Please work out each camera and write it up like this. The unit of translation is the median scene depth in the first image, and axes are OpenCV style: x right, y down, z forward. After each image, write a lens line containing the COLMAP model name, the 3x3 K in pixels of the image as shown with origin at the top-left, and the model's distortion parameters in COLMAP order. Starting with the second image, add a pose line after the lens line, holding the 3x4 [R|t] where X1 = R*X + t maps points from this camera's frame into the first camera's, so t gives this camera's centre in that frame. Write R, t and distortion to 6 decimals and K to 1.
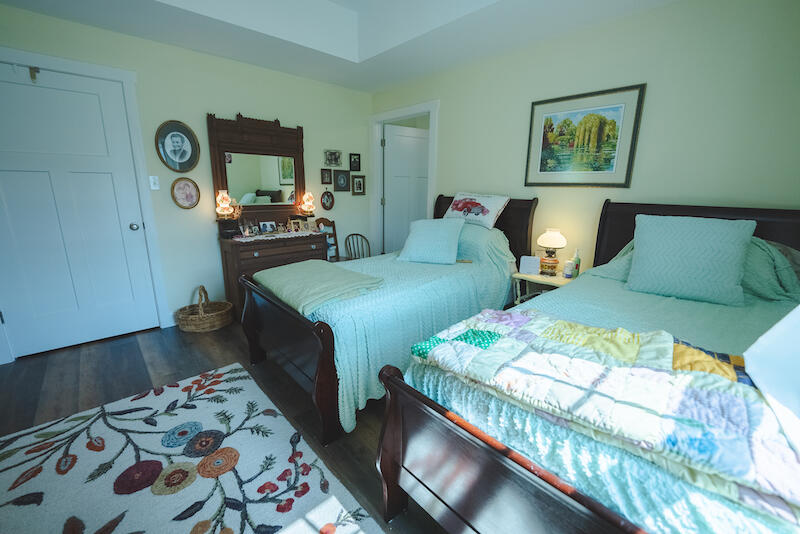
lens RADIAL K [[328.9, 0, 399.4], [0, 328.9, 265.7], [0, 0, 1]] dist [-0.024514, 0.000958]
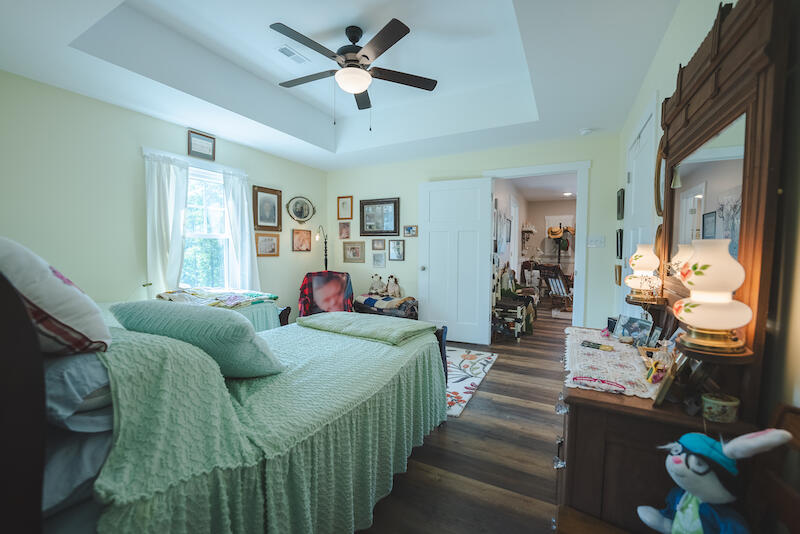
lens RADIAL K [[328.9, 0, 396.3], [0, 328.9, 271.7], [0, 0, 1]] dist [-0.024514, 0.000958]
pose [[-0.947061, 0.003324, -0.321037, -0.008073], [-0.090231, 0.956887, 0.276091, -0.433421], [0.308114, 0.290442, -0.905930, 1.995723]]
